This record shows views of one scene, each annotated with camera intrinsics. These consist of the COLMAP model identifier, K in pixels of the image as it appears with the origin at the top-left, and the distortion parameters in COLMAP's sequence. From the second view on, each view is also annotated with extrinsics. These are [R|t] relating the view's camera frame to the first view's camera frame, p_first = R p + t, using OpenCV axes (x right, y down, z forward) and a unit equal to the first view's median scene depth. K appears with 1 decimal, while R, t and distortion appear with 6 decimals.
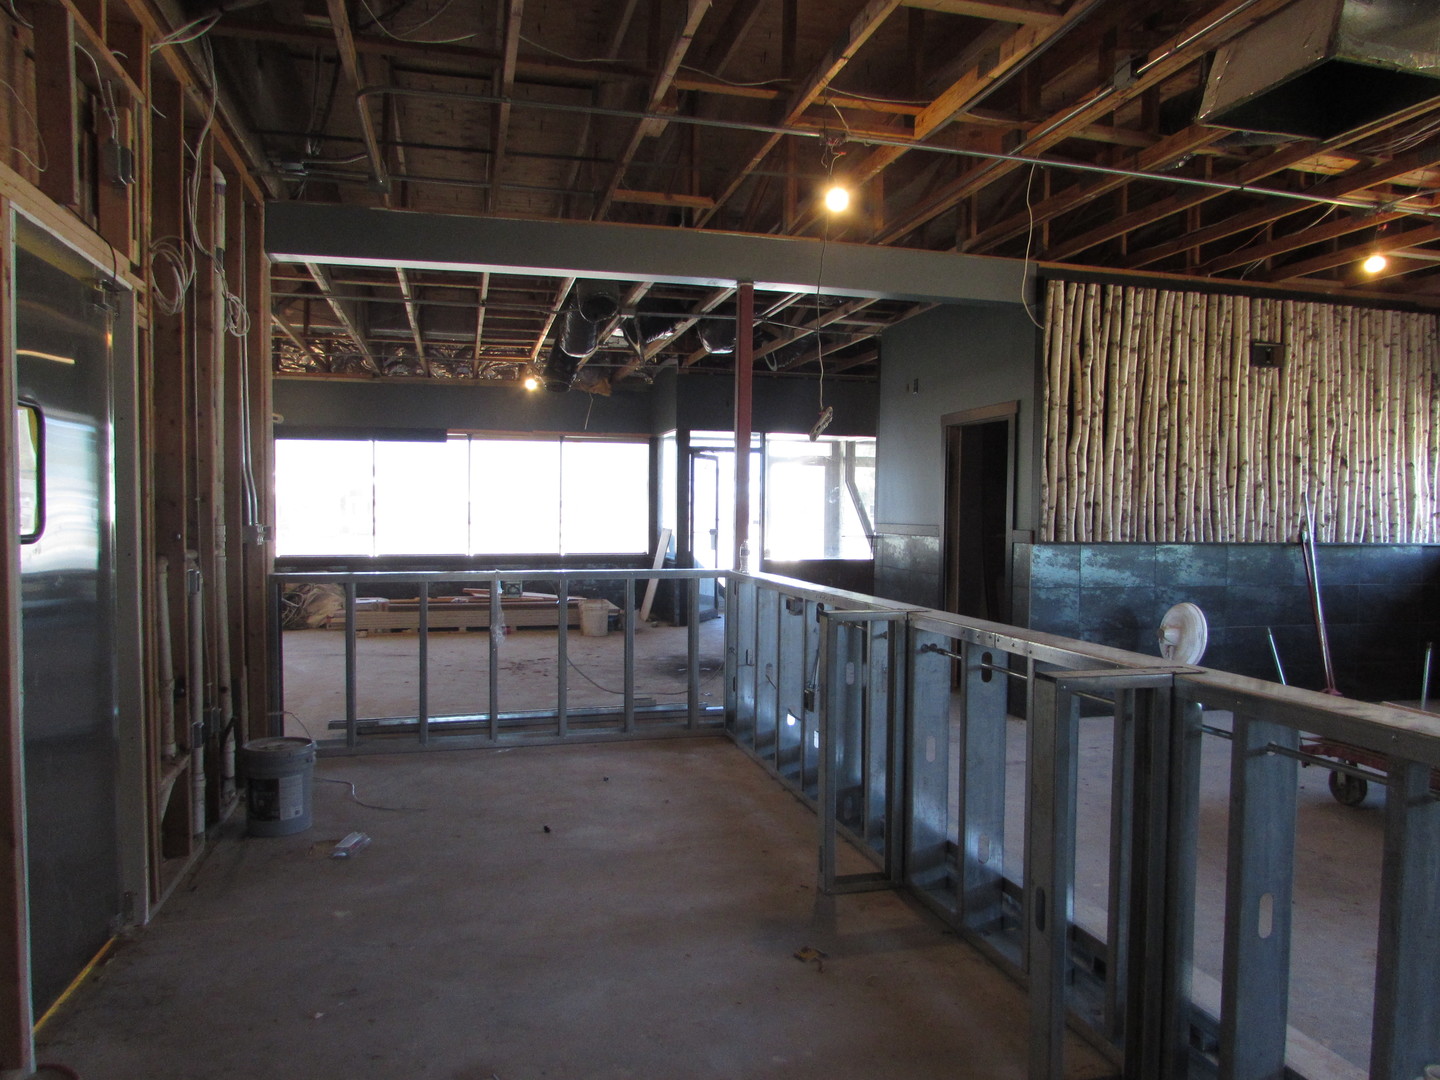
lens RADIAL K [[1018.1, 0, 718.7], [0, 1018.1, 545.6], [0, 0, 1]] dist [-0.039895, 0.016148]
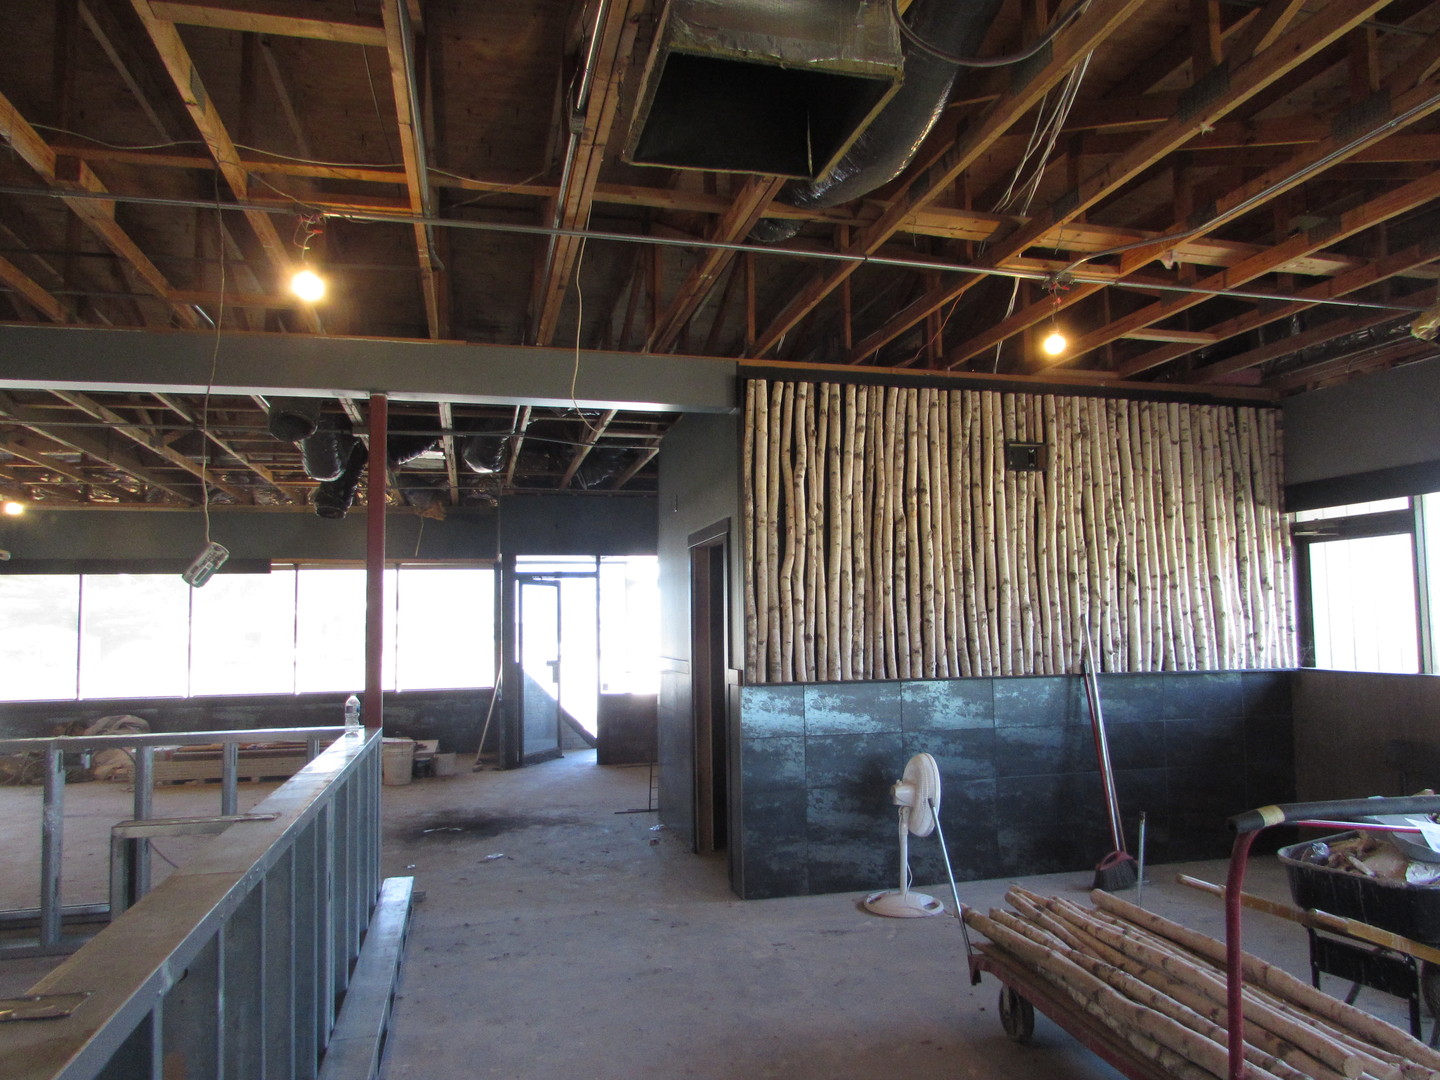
lens RADIAL K [[1018.1, 0, 721.3], [0, 1018.1, 539.0], [0, 0, 1]] dist [-0.039895, 0.016148]
pose [[0.999666, -0.024204, -0.009054, 0.290462], [0.022934, 0.992415, -0.120778, -0.020049], [0.011908, 0.120530, 0.992638, 0.139595]]
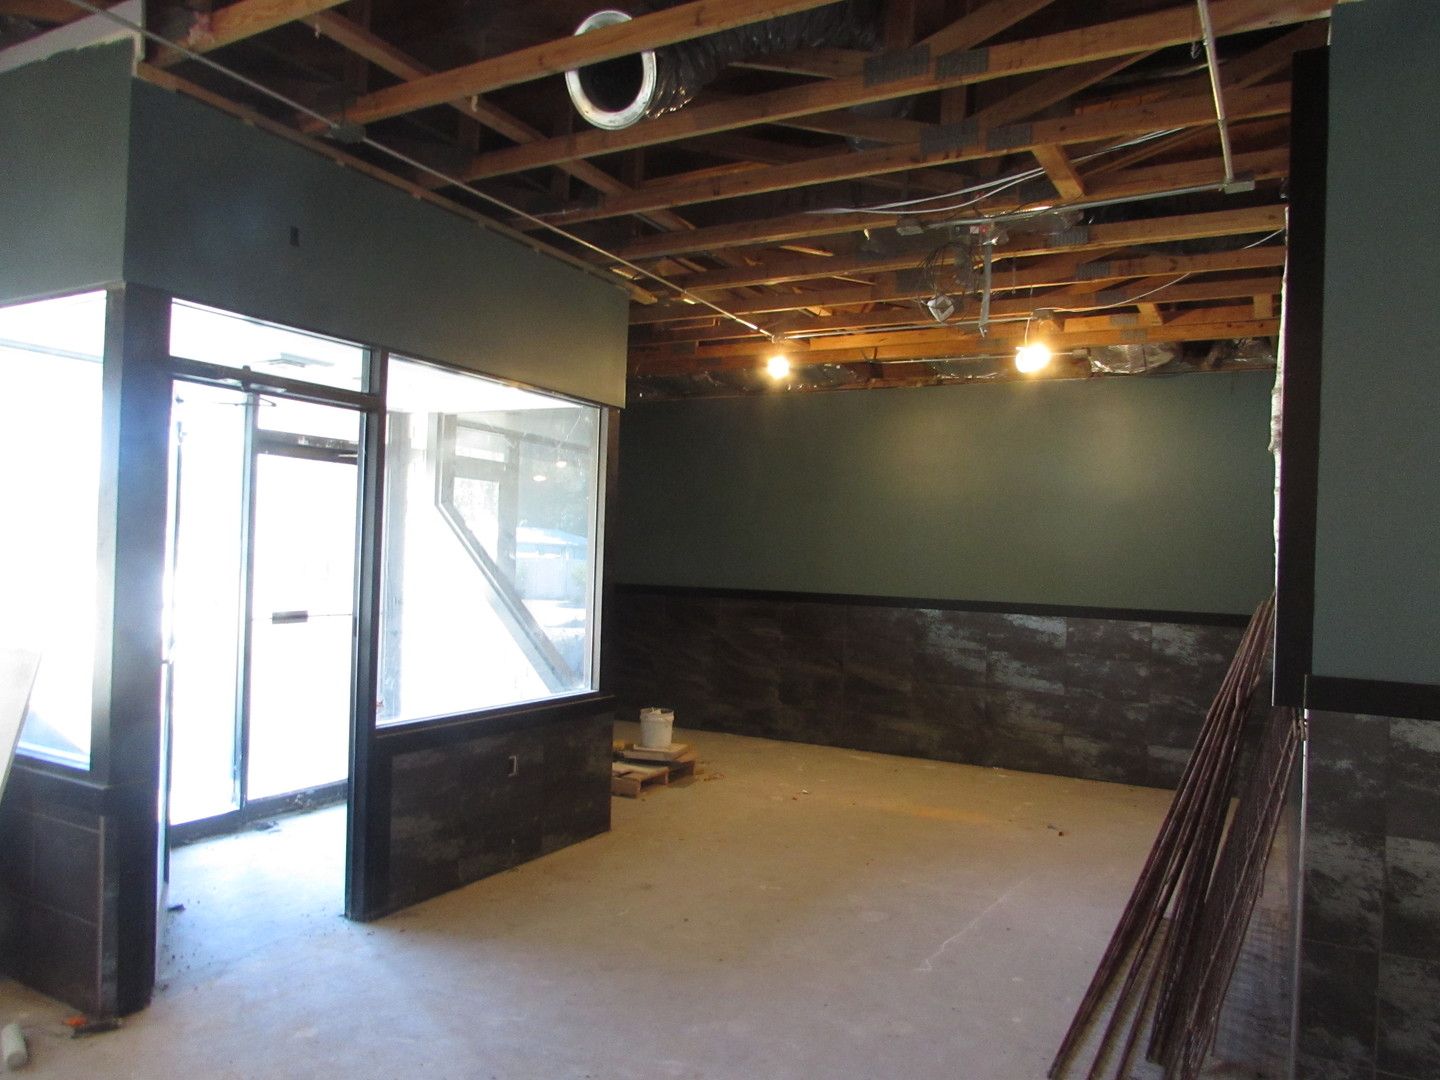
lens RADIAL K [[1018.1, 0, 717.2], [0, 1018.1, 534.5], [0, 0, 1]] dist [-0.039895, 0.016148]
pose [[0.684577, 0.034845, 0.728107, -0.220216], [0.001175, 0.998803, -0.048904, -0.058182], [-0.728940, 0.034334, 0.683716, 1.221394]]
